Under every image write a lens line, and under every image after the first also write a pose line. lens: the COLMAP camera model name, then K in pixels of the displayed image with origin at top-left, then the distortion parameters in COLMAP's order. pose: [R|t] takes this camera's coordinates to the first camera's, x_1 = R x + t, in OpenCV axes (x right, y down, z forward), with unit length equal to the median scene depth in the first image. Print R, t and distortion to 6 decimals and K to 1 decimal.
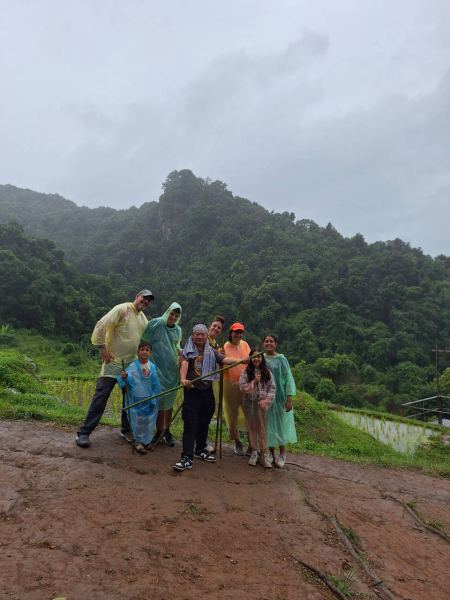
lens RADIAL K [[389.3, 0, 223.8], [0, 389.3, 299.3], [0, 0, 1]] dist [0.047276, -0.046124]
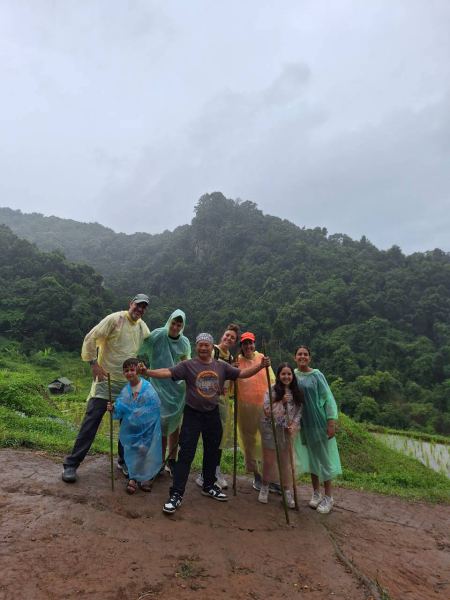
lens RADIAL K [[389.3, 0, 223.8], [0, 389.3, 299.3], [0, 0, 1]] dist [0.047276, -0.046124]
pose [[0.995770, -0.033653, -0.085493, 0.045809], [0.029492, 0.998339, -0.049484, 0.025119], [0.087017, 0.046753, 0.995109, 0.122566]]
